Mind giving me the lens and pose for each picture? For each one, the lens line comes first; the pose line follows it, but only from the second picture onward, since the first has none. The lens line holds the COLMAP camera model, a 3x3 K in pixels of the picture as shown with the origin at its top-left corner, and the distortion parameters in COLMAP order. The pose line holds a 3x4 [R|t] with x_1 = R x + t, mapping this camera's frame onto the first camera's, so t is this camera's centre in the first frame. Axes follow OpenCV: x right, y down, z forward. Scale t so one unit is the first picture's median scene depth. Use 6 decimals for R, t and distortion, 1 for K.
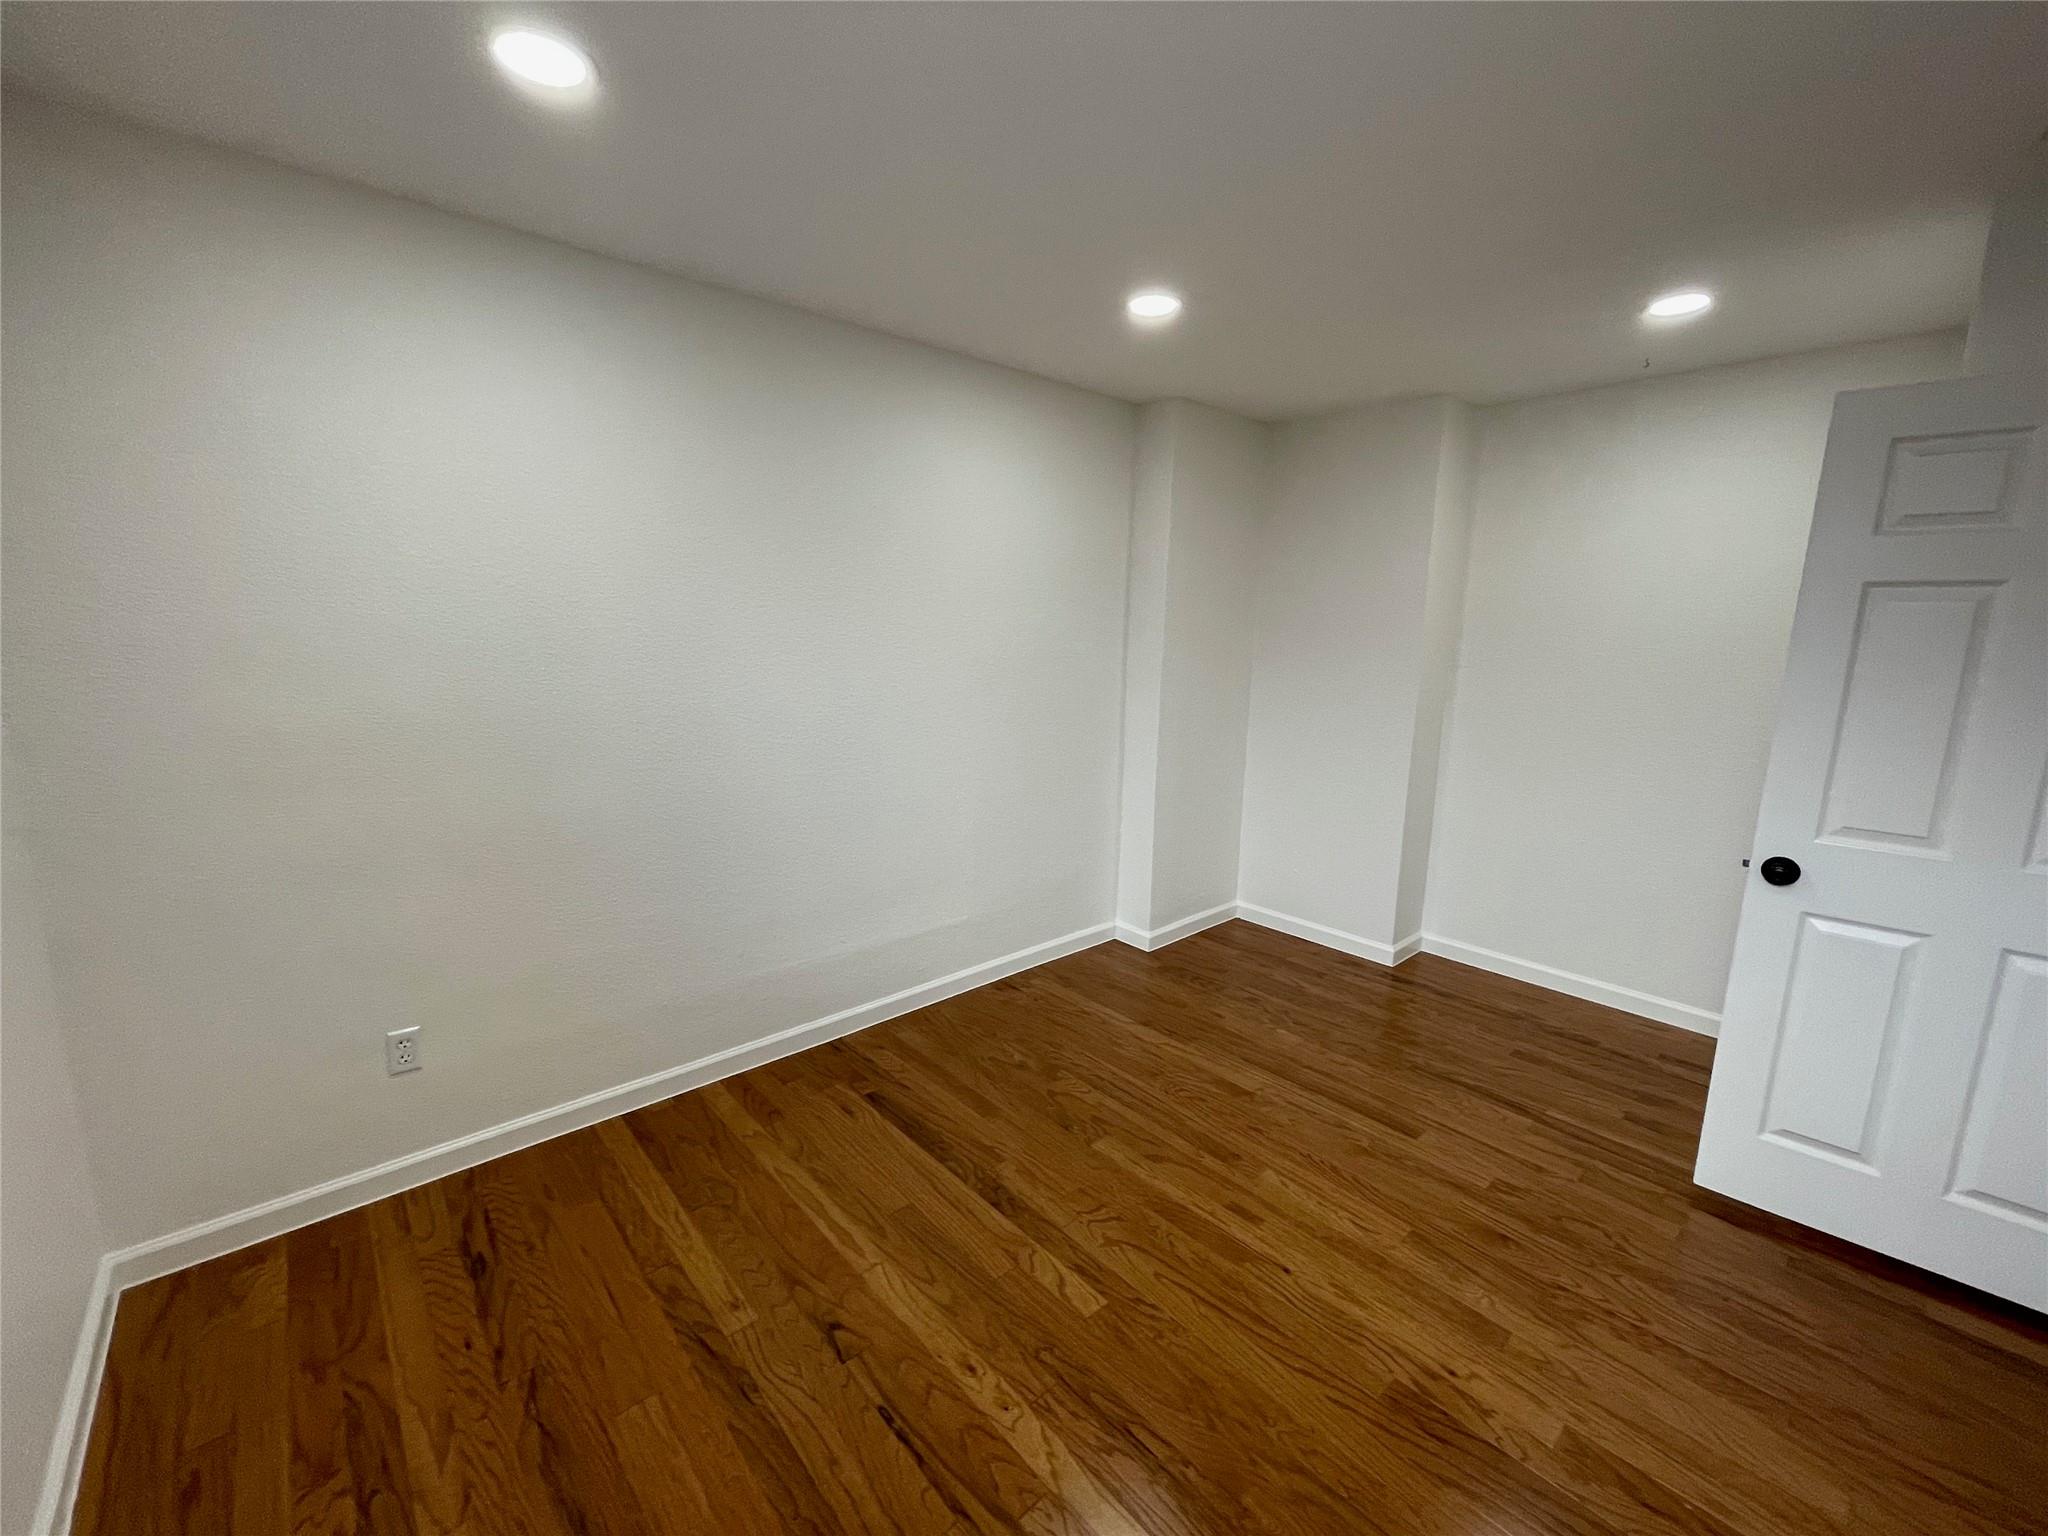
lens RADIAL K [[833.8, 0, 1017.9], [0, 833.8, 766.7], [0, 0, 1]] dist [-0.015523, 0.014078]
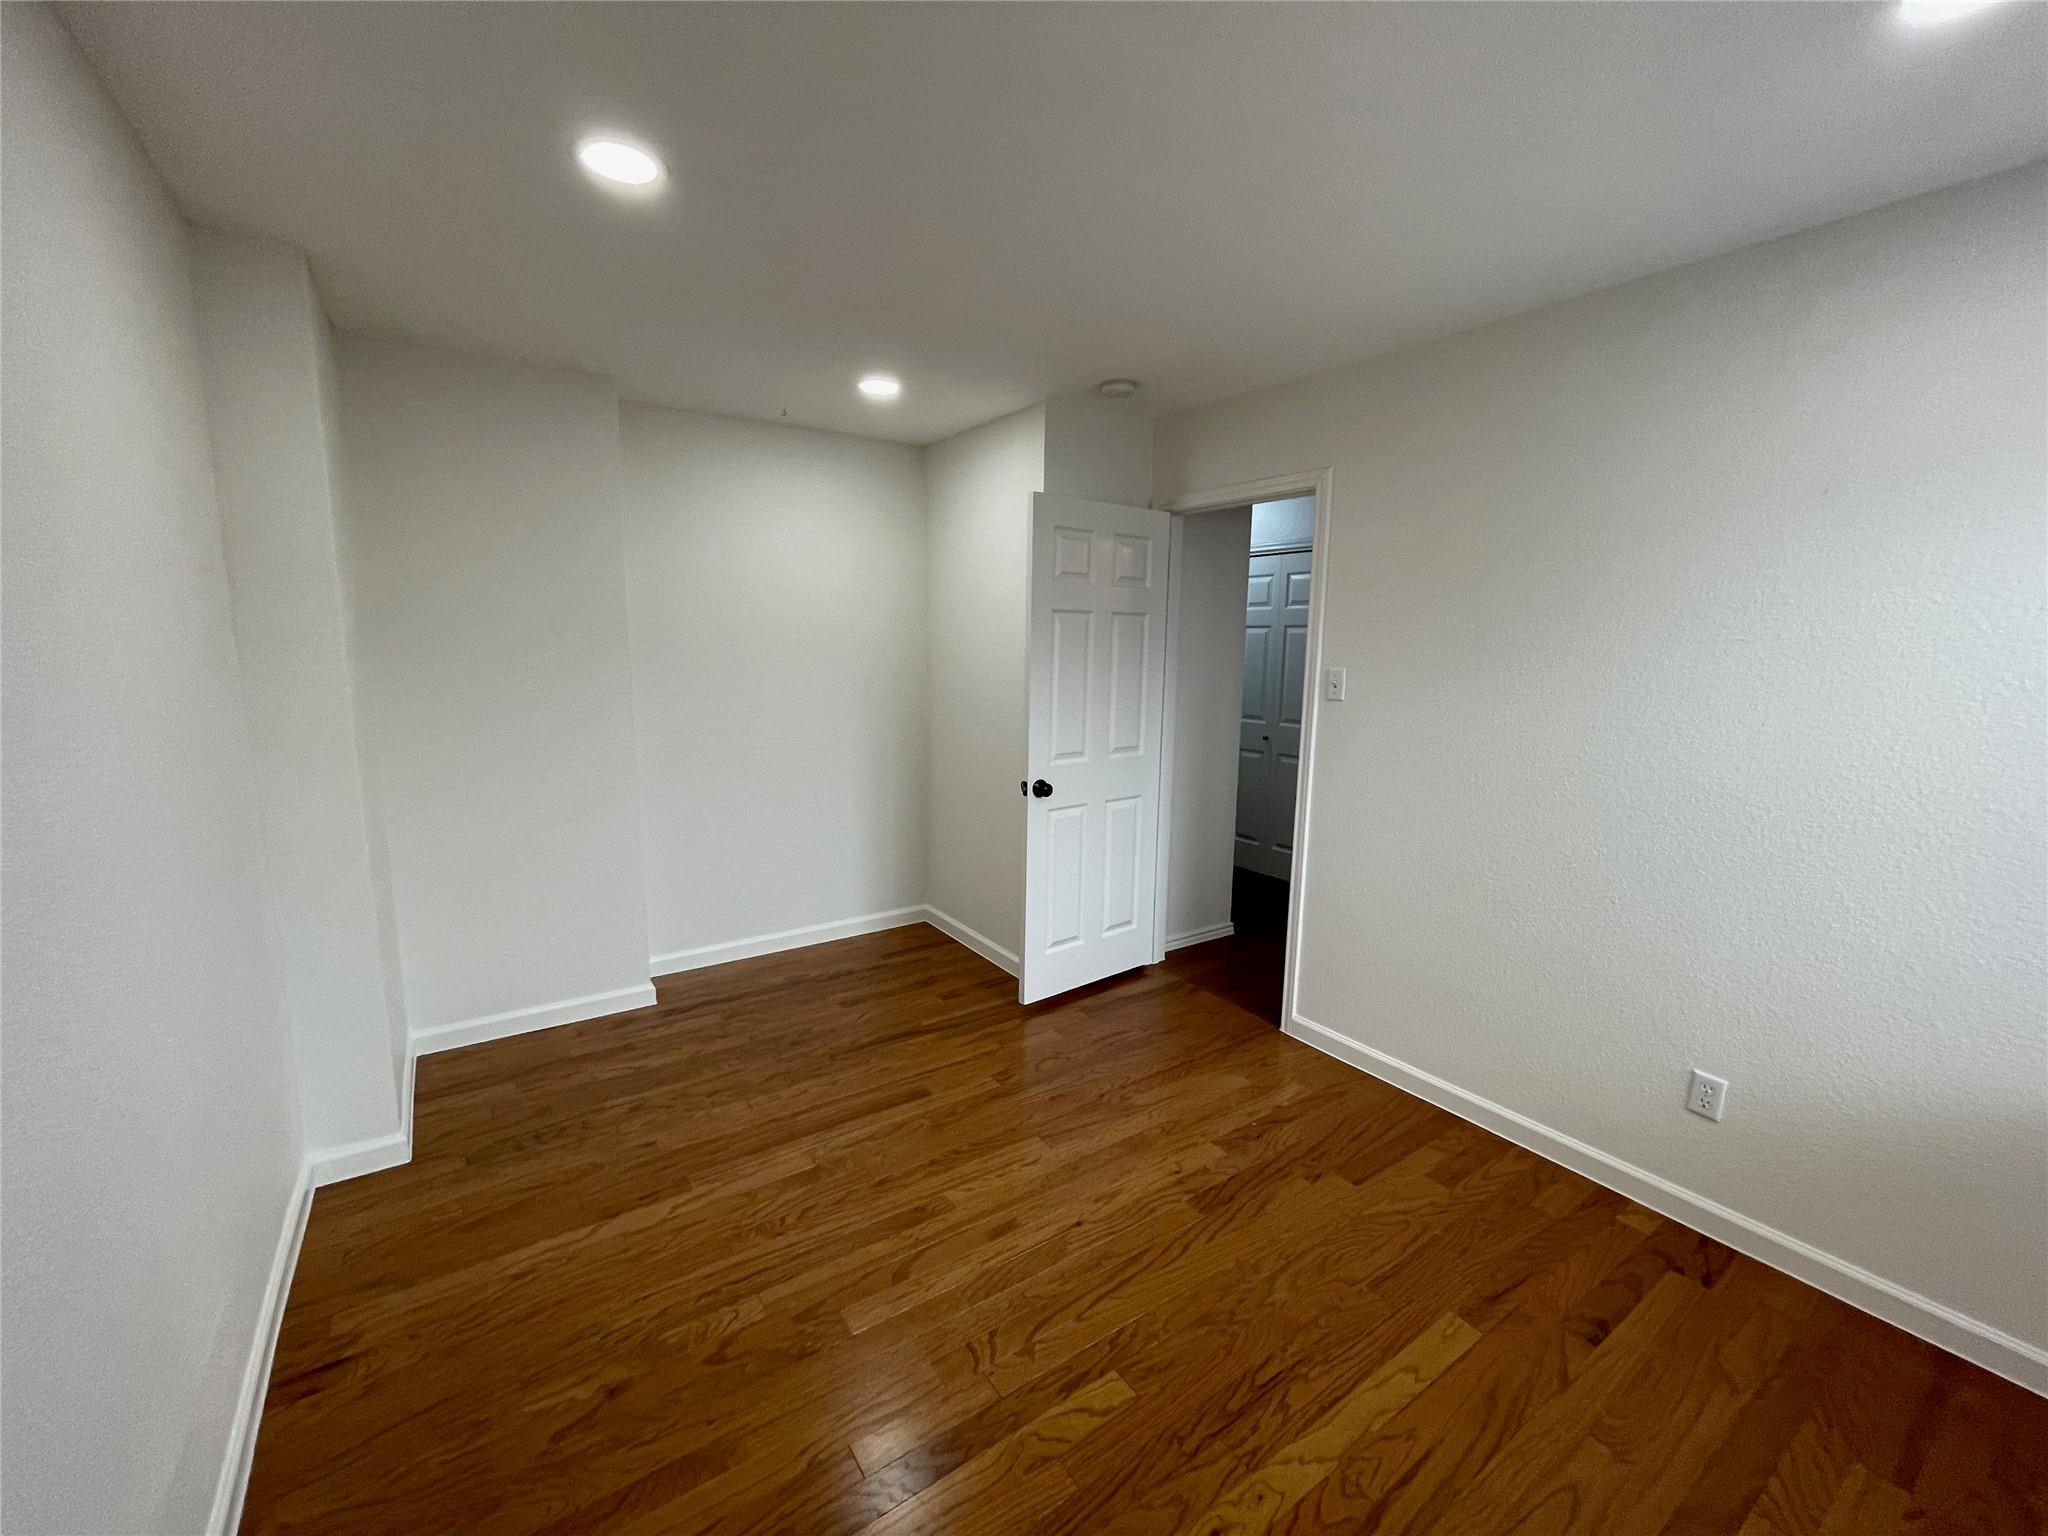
lens RADIAL K [[833.8, 0, 1017.9], [0, 833.8, 766.7], [0, 0, 1]] dist [-0.015523, 0.014078]
pose [[0.132895, -0.170918, 0.976282, -0.624809], [0.161787, 0.975548, 0.148766, -0.155504], [-0.977836, 0.138180, 0.157297, 0.771034]]
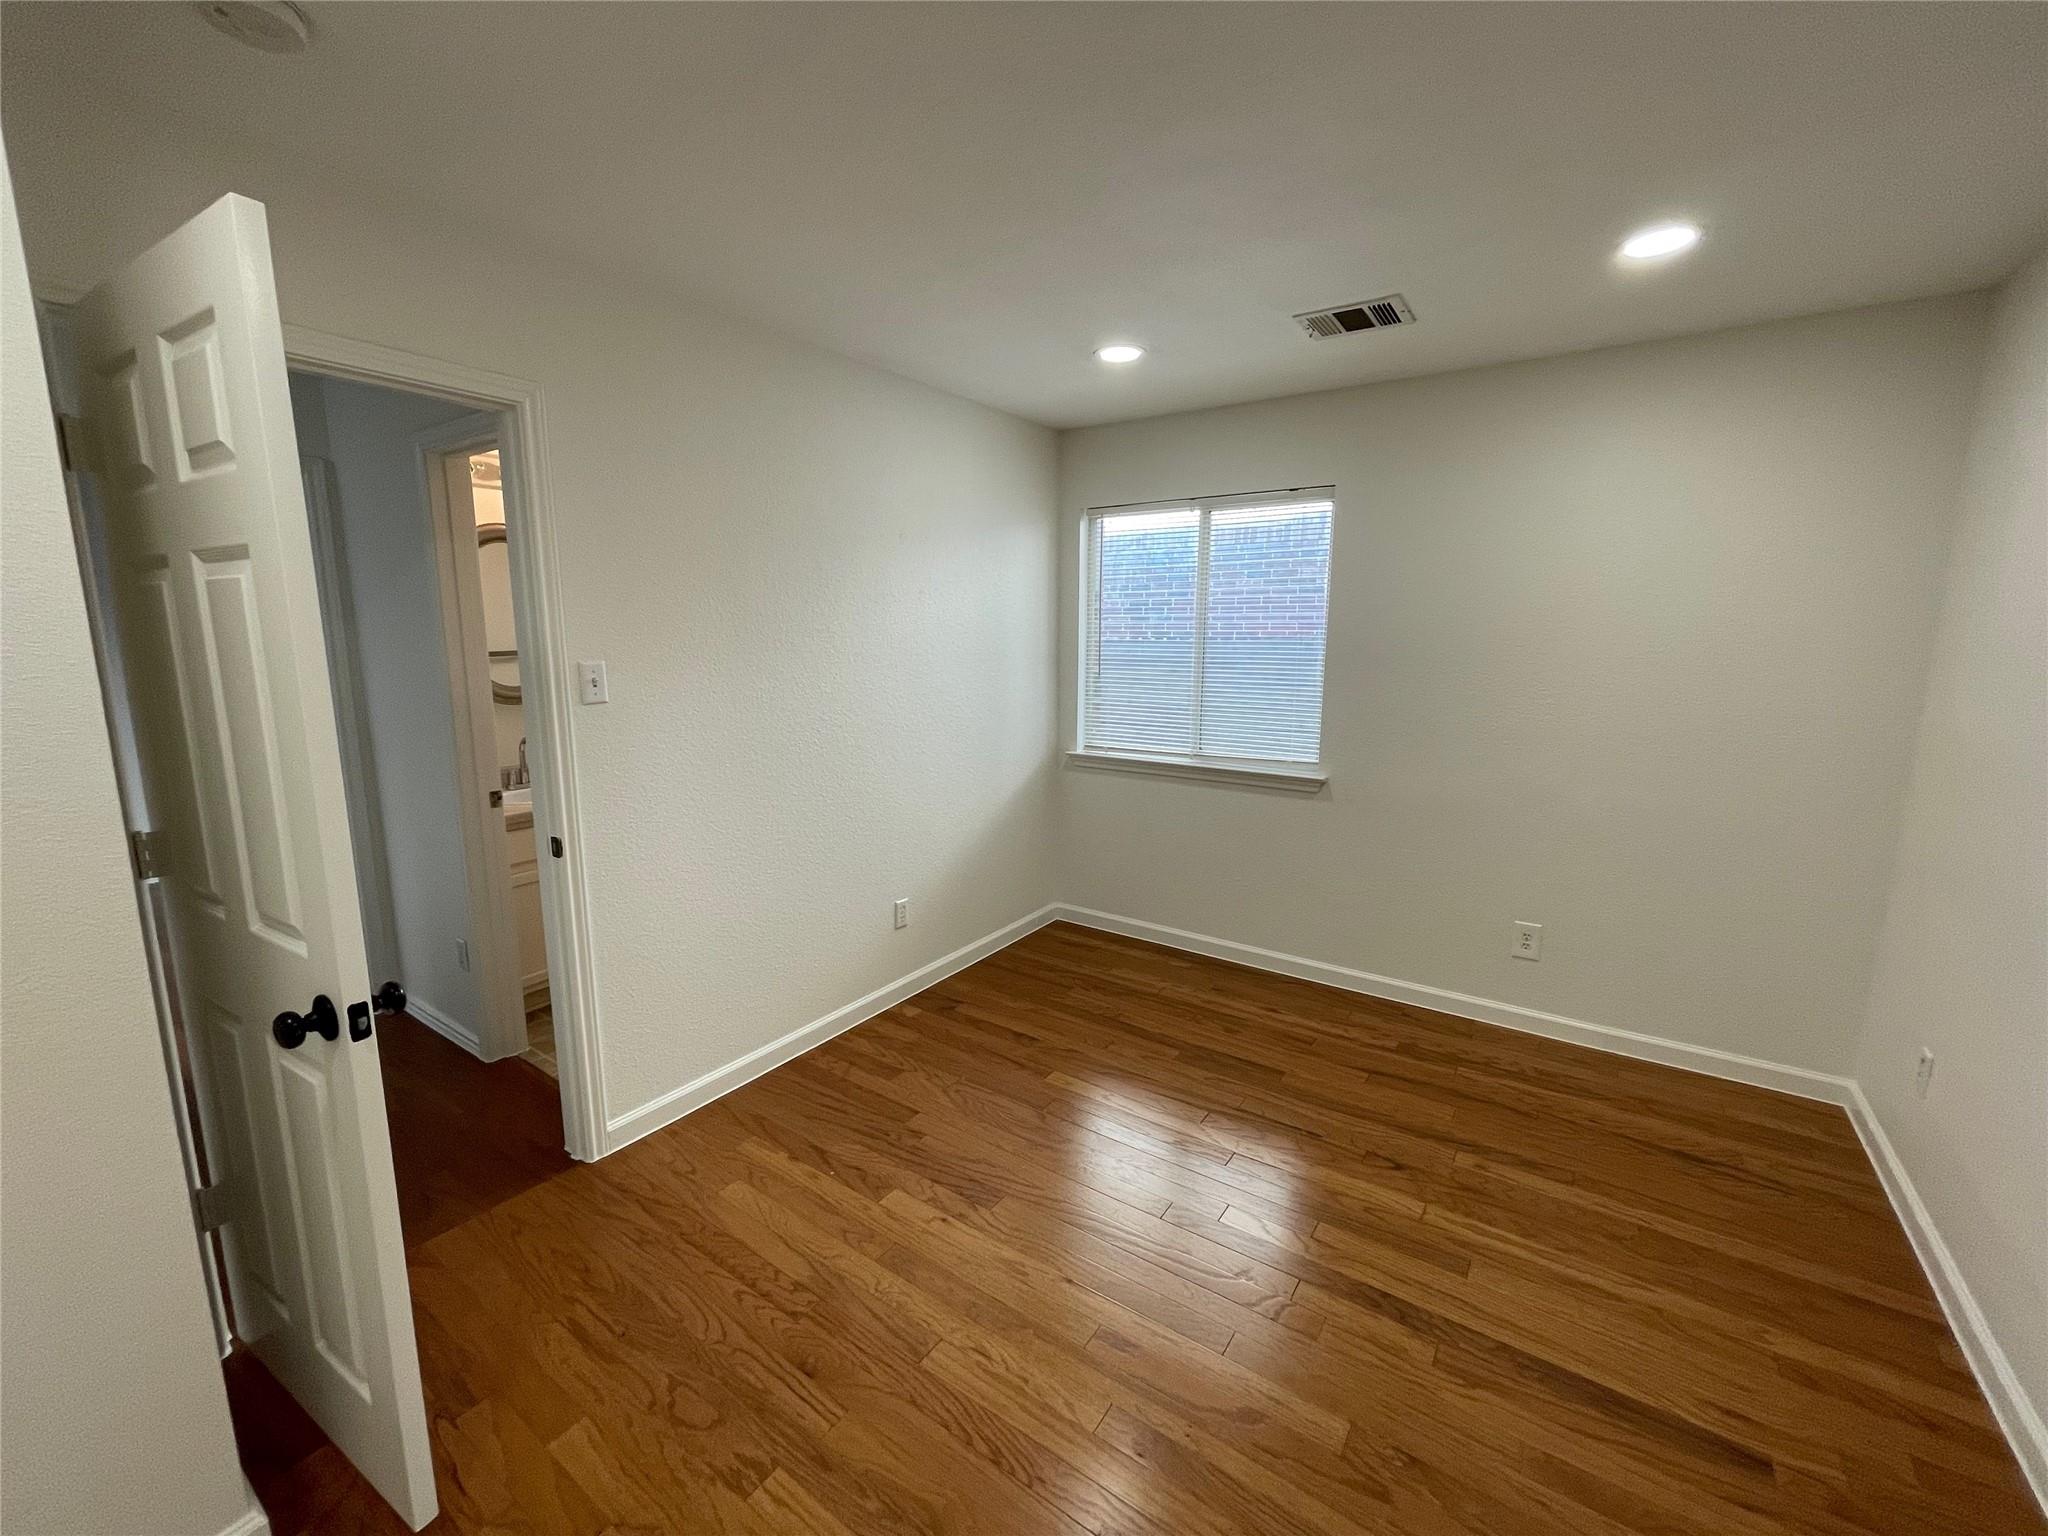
lens RADIAL K [[833.8, 0, 1017.9], [0, 833.8, 766.7], [0, 0, 1]] dist [-0.015523, 0.014078]
pose [[-0.972312, 0.016072, -0.233135, 0.567461], [-0.061227, 0.945262, 0.320517, -0.269617], [0.225524, 0.325917, -0.918105, 1.594849]]
